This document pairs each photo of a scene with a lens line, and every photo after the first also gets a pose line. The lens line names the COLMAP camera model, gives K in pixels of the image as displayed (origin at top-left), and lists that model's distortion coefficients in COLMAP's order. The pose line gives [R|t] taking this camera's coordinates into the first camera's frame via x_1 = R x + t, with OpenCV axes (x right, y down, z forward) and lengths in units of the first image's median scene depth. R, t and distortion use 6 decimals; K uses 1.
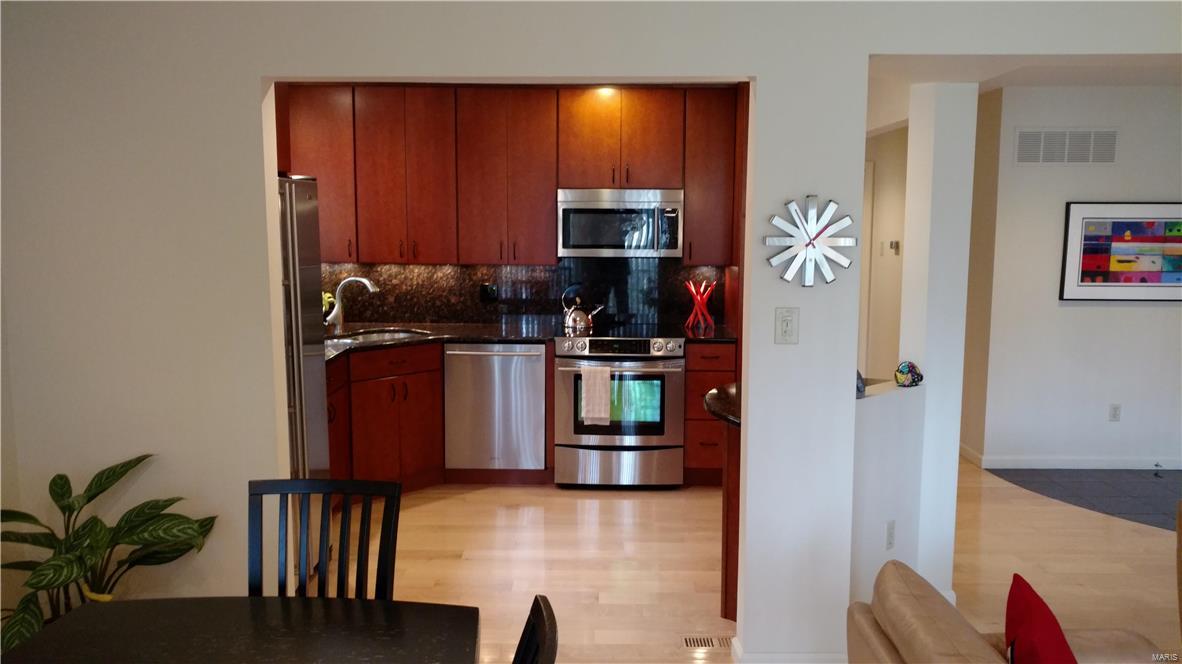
lens RADIAL K [[923.5, 0, 588.3], [0, 923.5, 328.4], [0, 0, 1]] dist [0.014628, 0.014042]
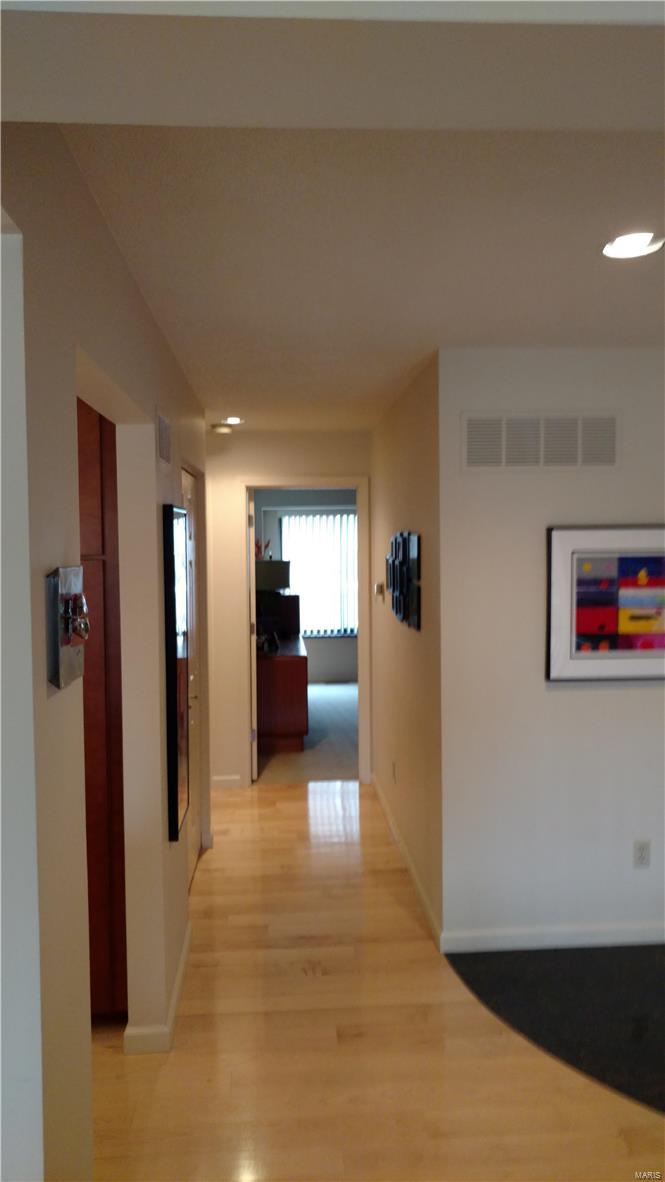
lens RADIAL K [[923.5, 0, 322.3], [0, 923.5, 569.3], [0, 0, 1]] dist [0.014628, 0.014042]
pose [[0.998964, -0.023449, 0.038994, 0.178375], [0.025365, 0.998458, -0.049387, -0.042282], [-0.037776, 0.050325, 0.998018, 0.198840]]
